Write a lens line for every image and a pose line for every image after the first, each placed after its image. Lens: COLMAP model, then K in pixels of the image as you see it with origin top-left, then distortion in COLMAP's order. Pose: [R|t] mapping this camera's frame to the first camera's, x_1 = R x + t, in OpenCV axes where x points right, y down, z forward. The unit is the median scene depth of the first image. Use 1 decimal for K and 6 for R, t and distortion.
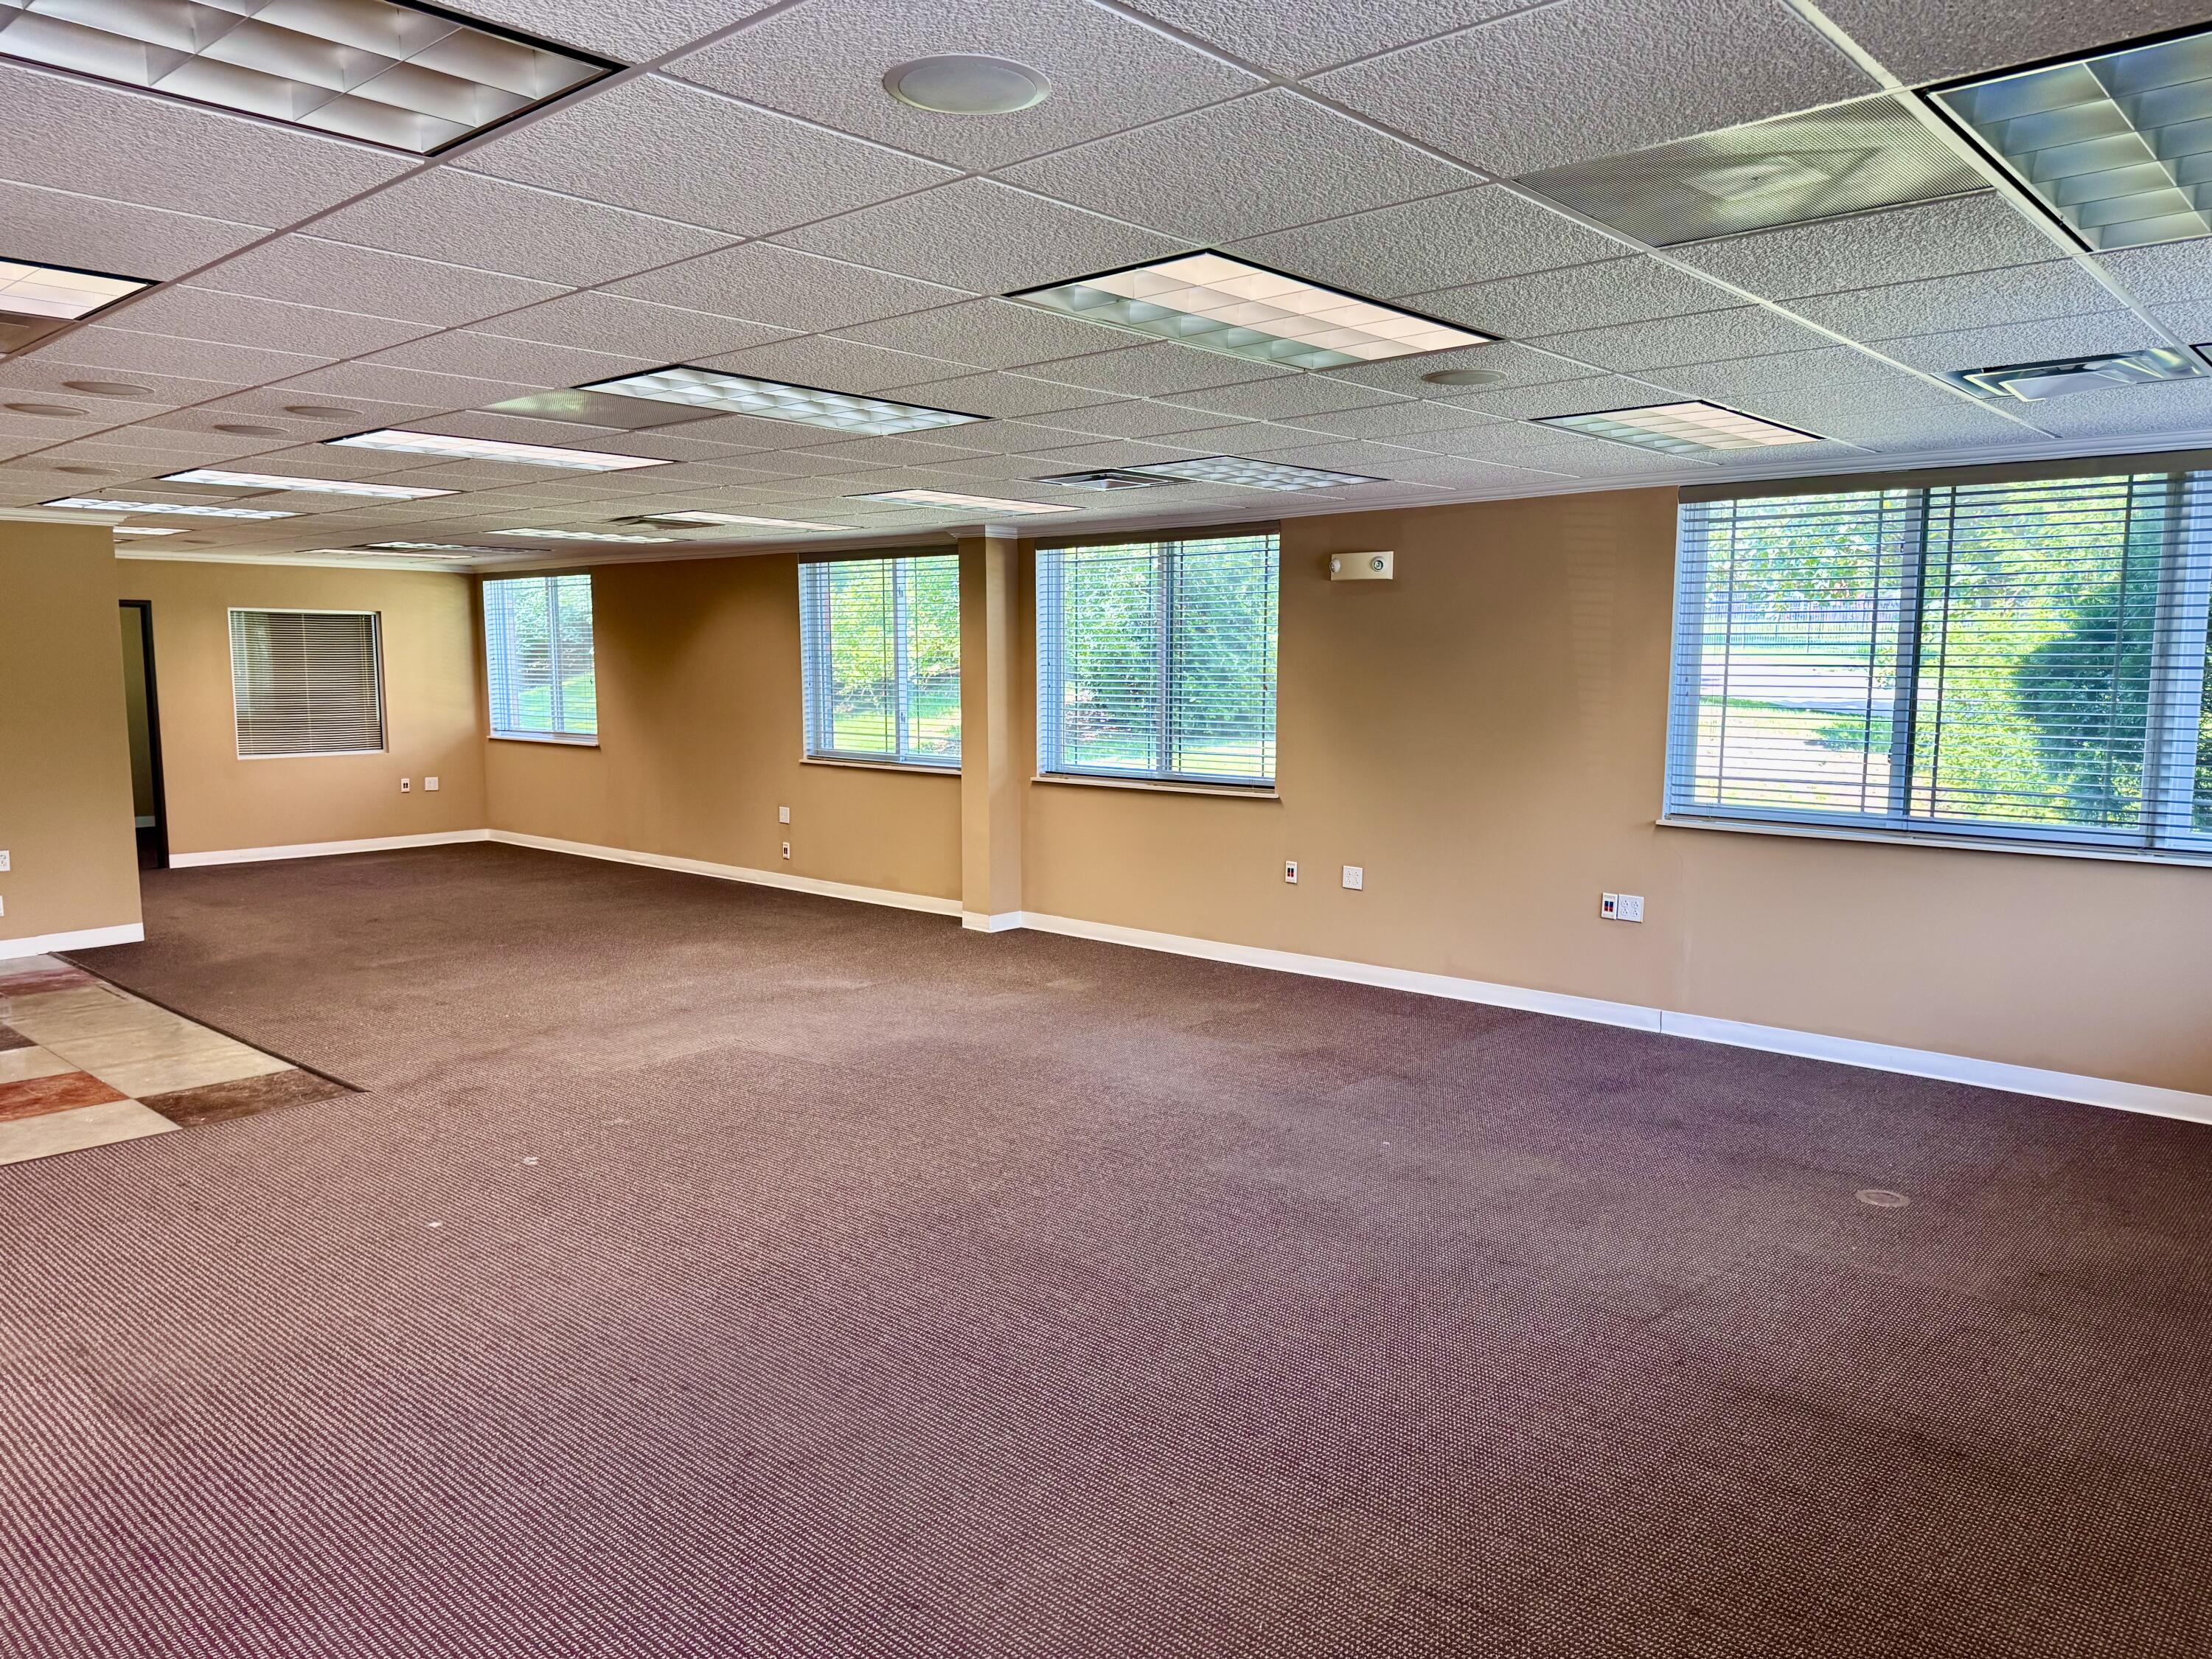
lens RADIAL K [[1547.0, 0, 1104.1], [0, 1547.0, 751.1], [0, 0, 1]] dist [0.070972, -0.125430]
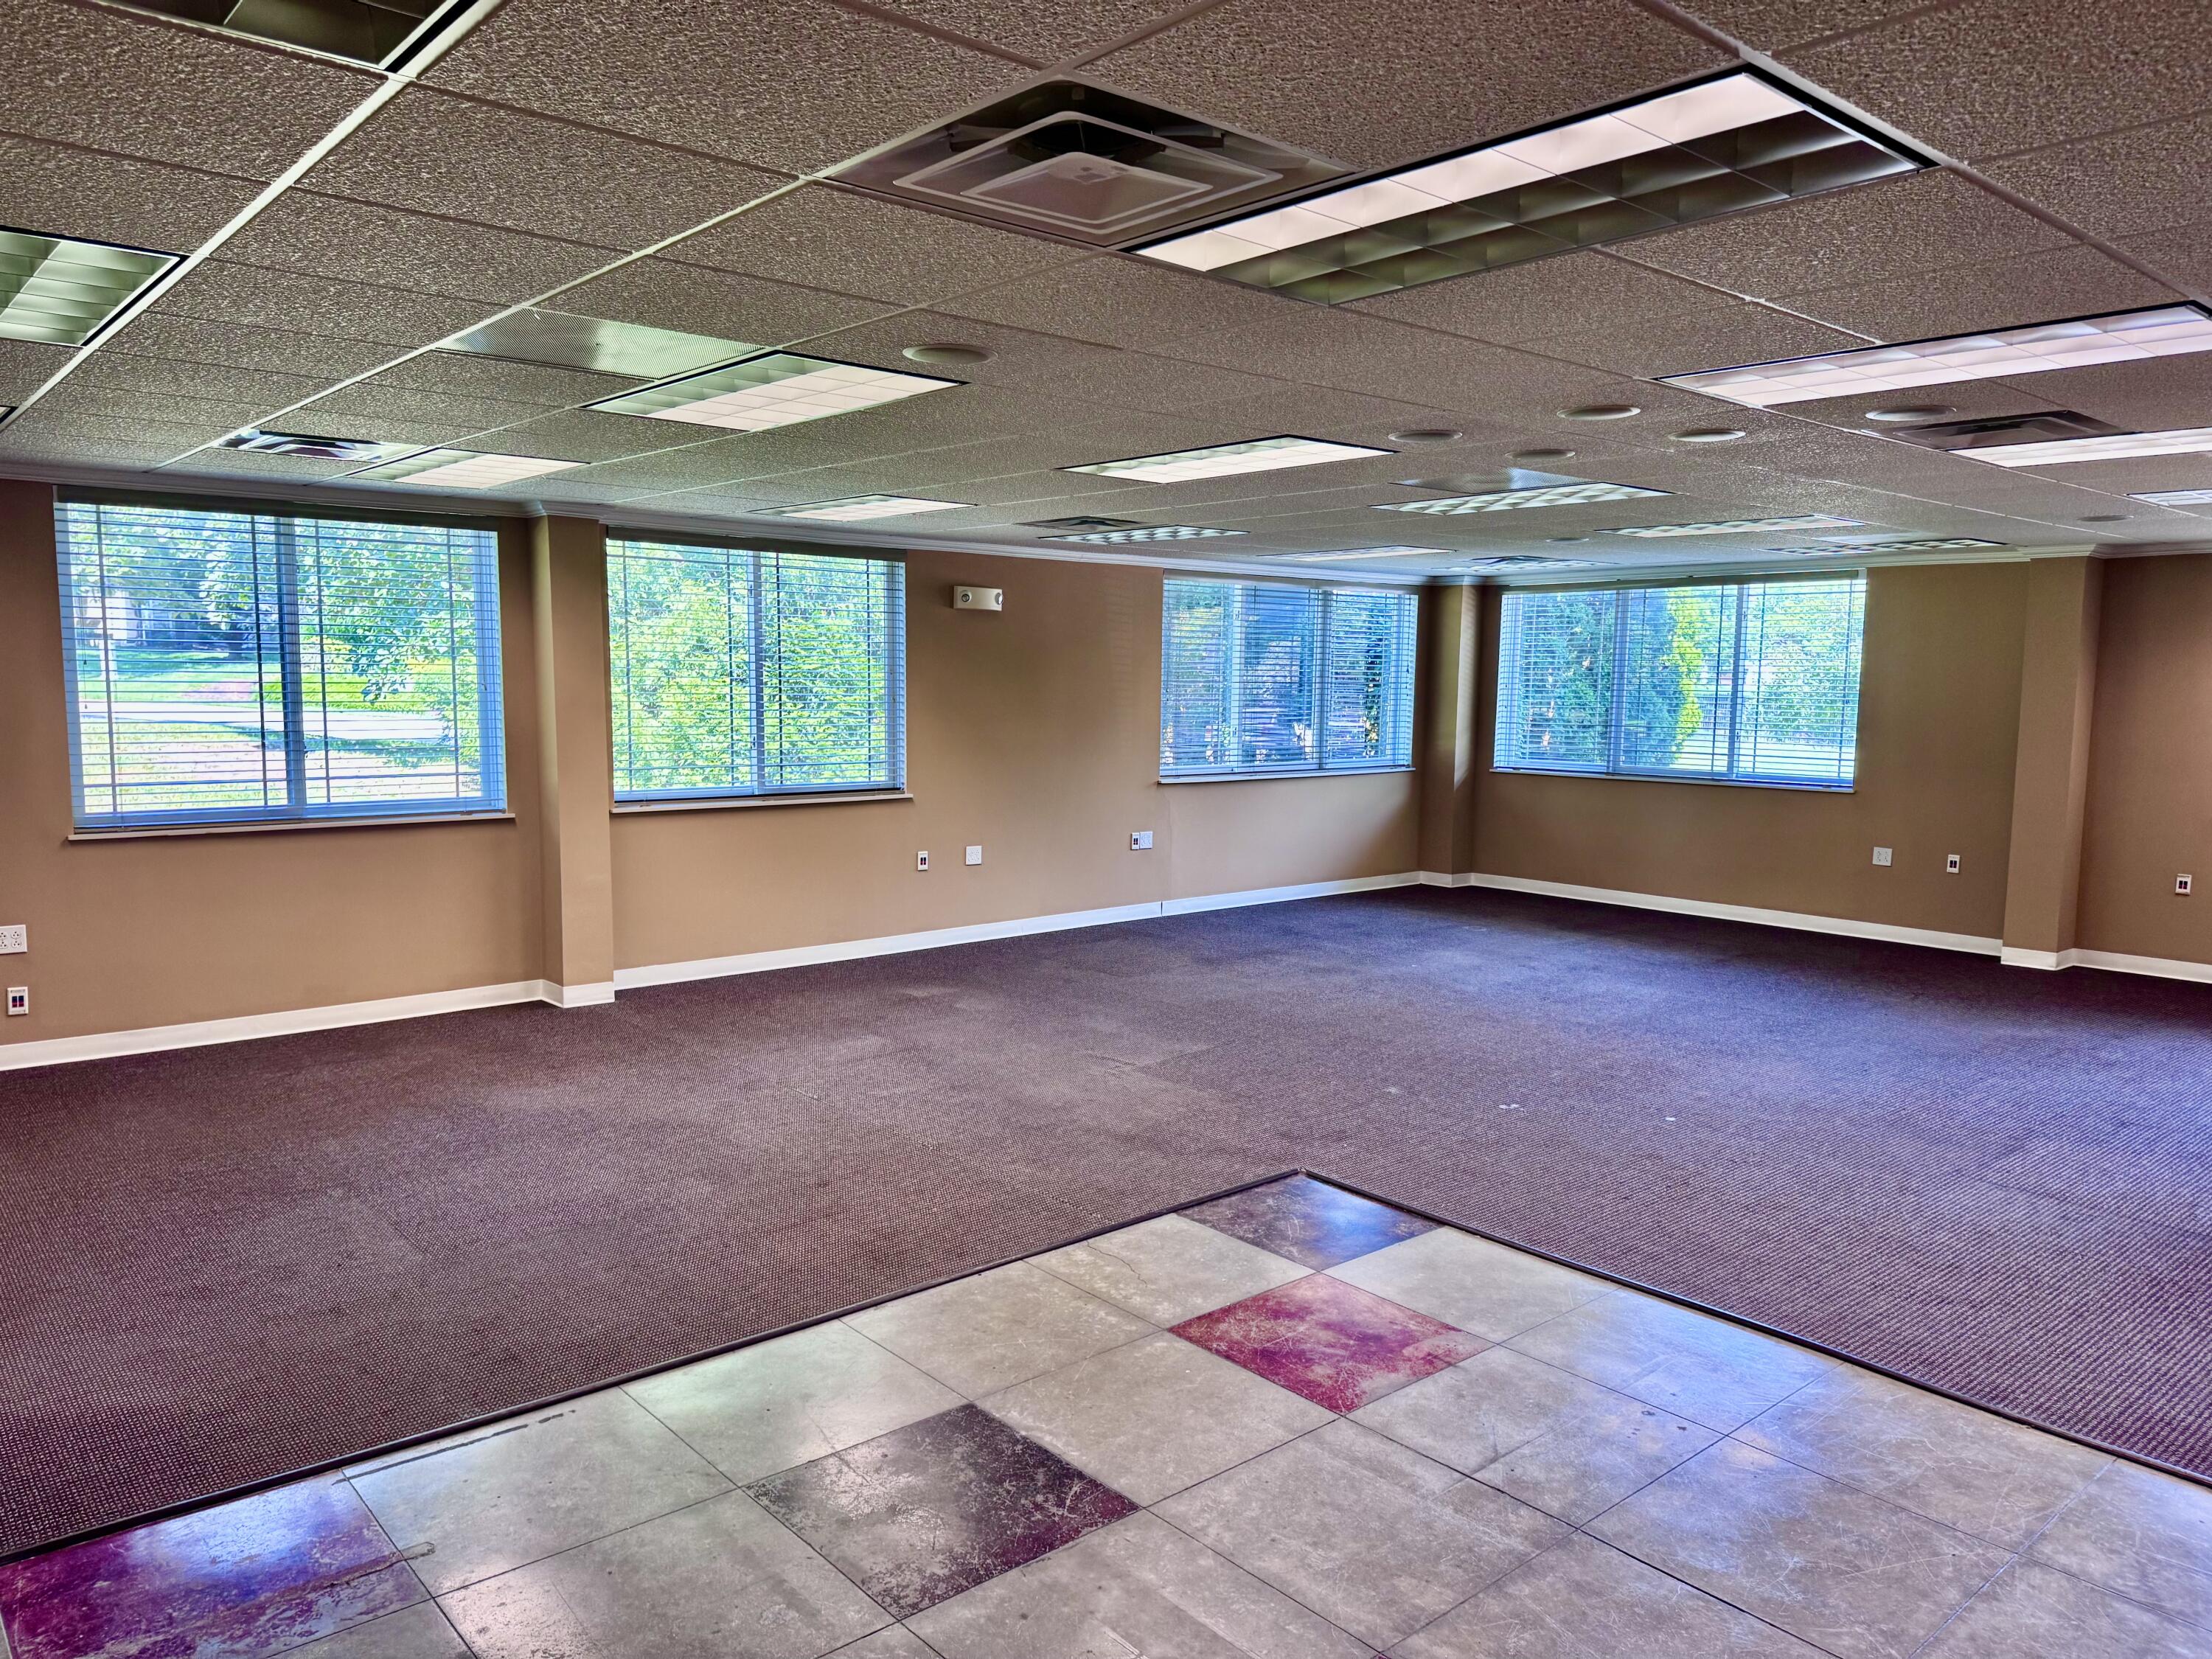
lens RADIAL K [[1551.4, 0, 1091.7], [0, 1551.4, 825.1], [0, 0, 1]] dist [0.077930, -0.129865]
pose [[0.123296, -0.101310, 0.987185, -0.989537], [0.041619, 0.994428, 0.096855, -0.054045], [-0.991497, 0.029144, 0.126825, 0.724362]]
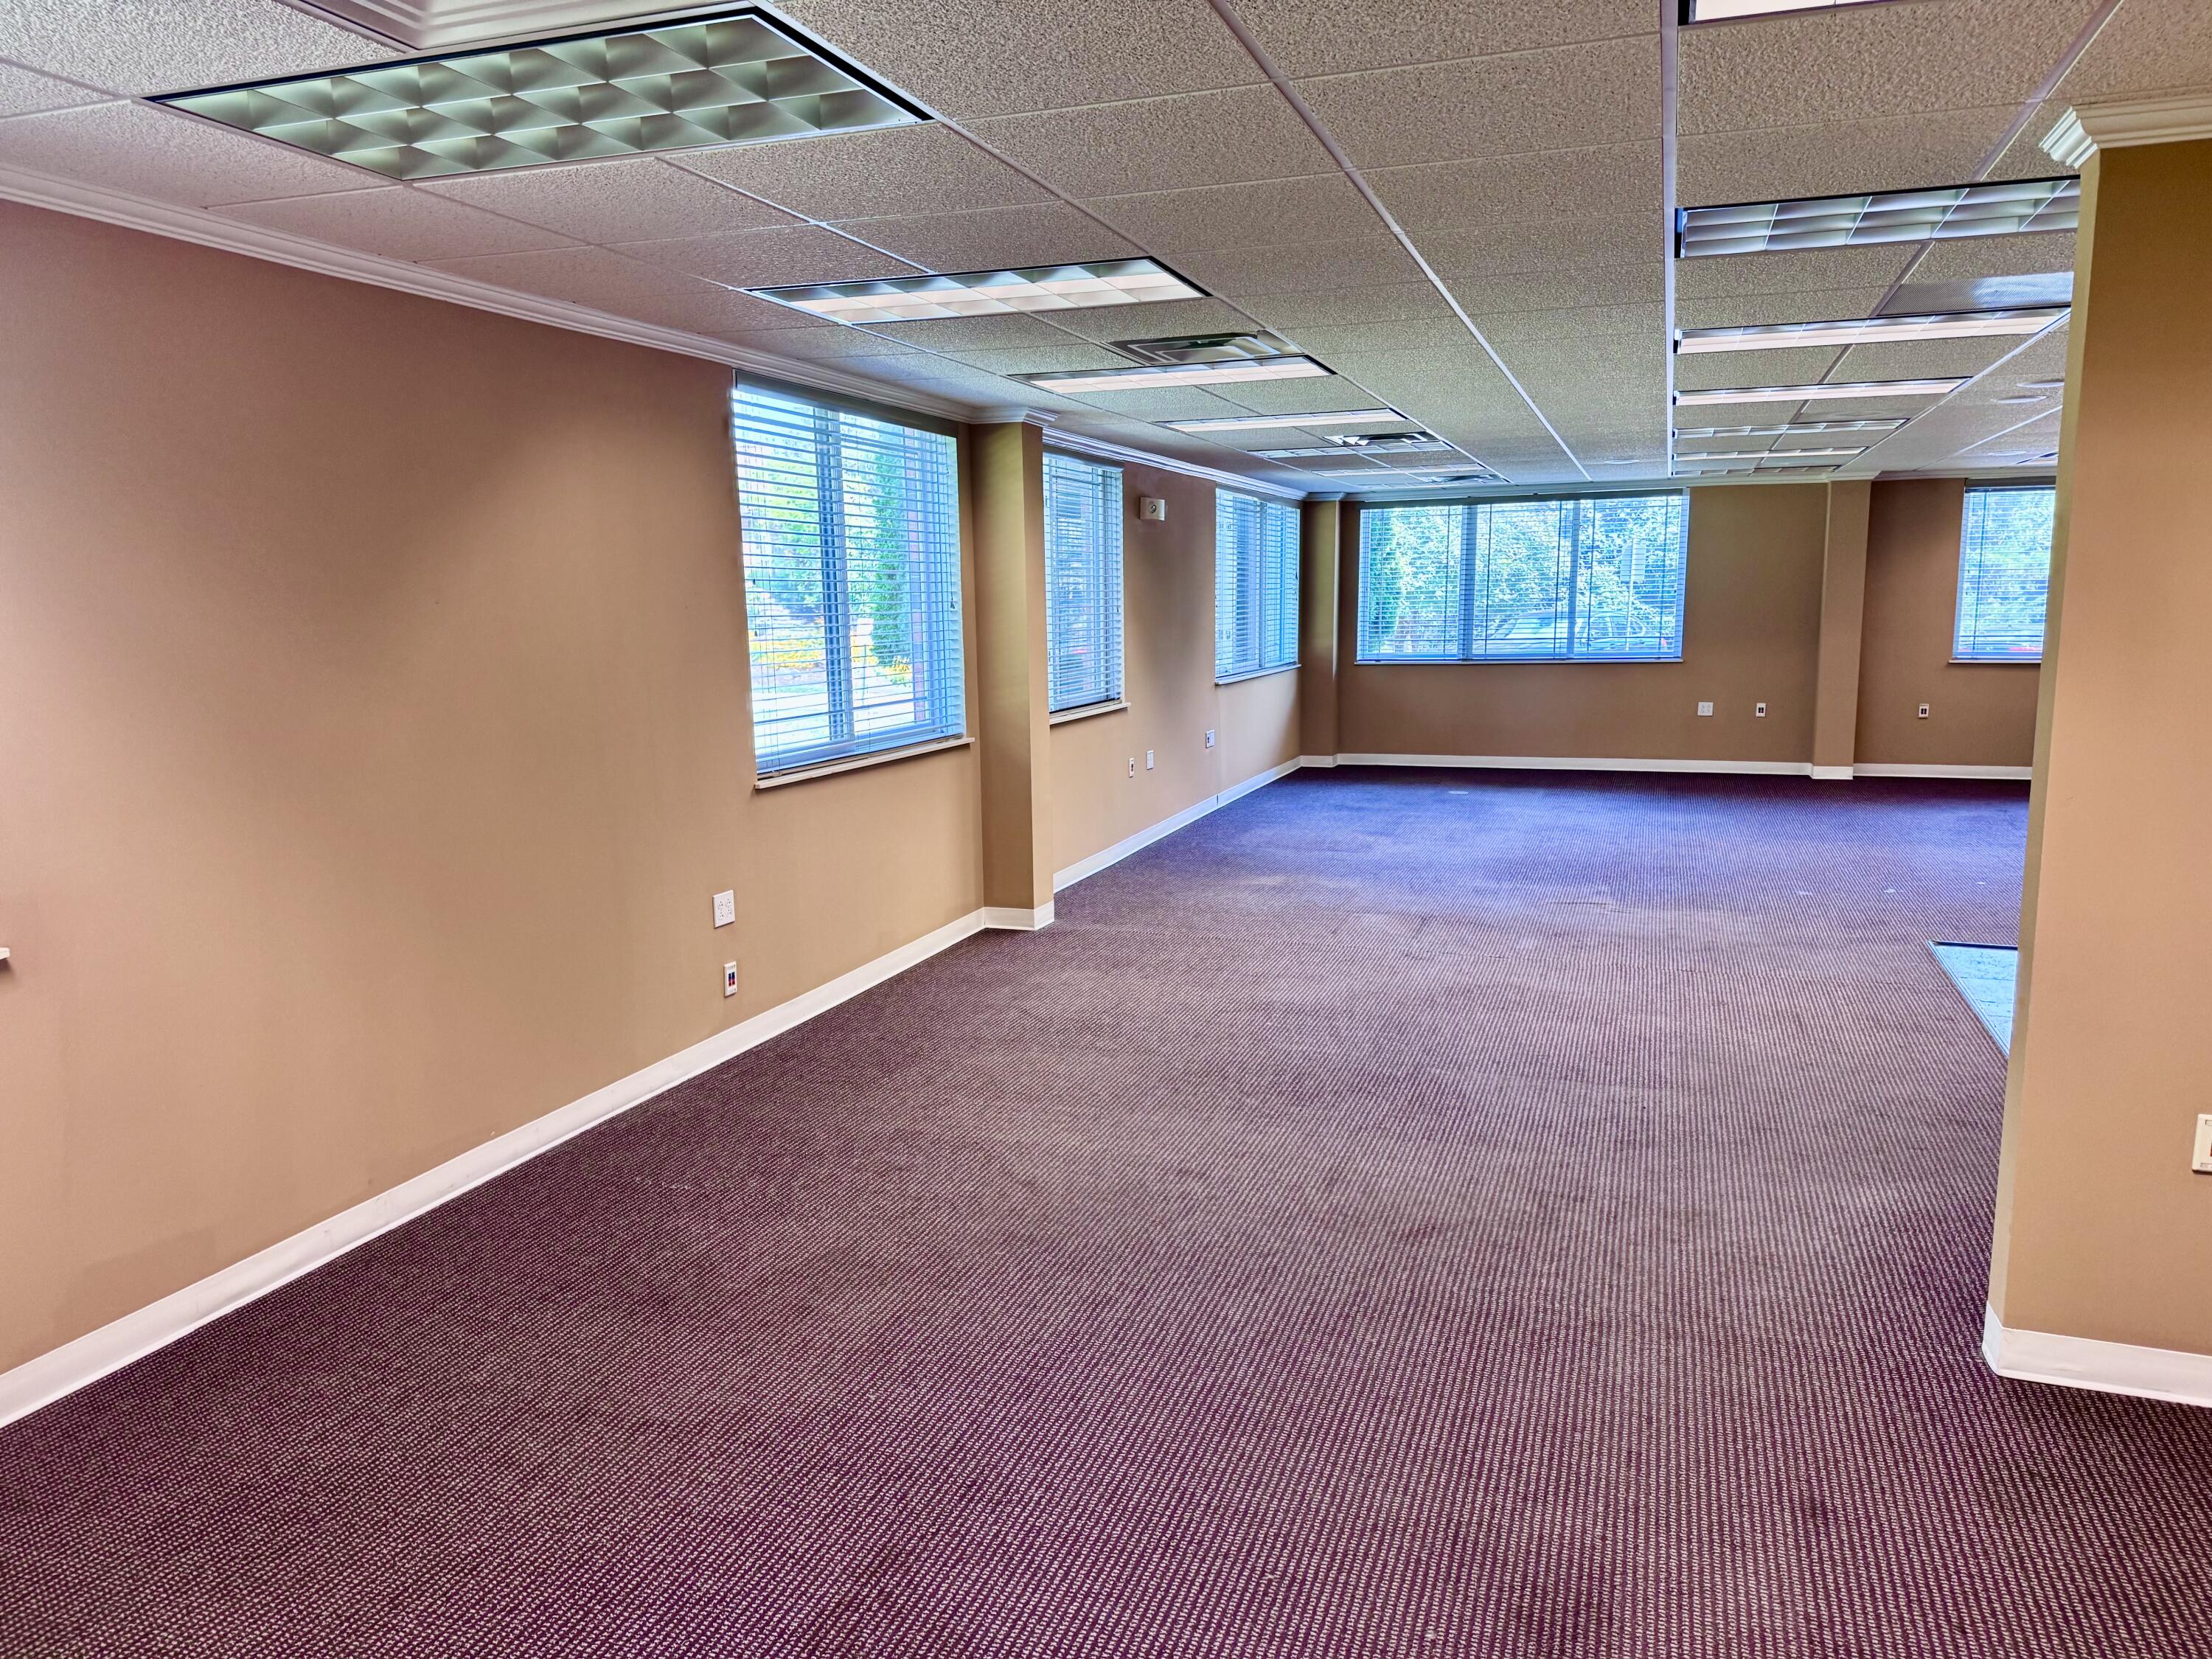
lens RADIAL K [[1551.4, 0, 1091.7], [0, 1551.4, 825.1], [0, 0, 1]] dist [0.077930, -0.129865]
pose [[-0.376209, -0.135769, 0.916533, -0.957366], [0.062625, 0.983217, 0.171352, -0.083264], [-0.924416, 0.121862, -0.361393, 1.453283]]
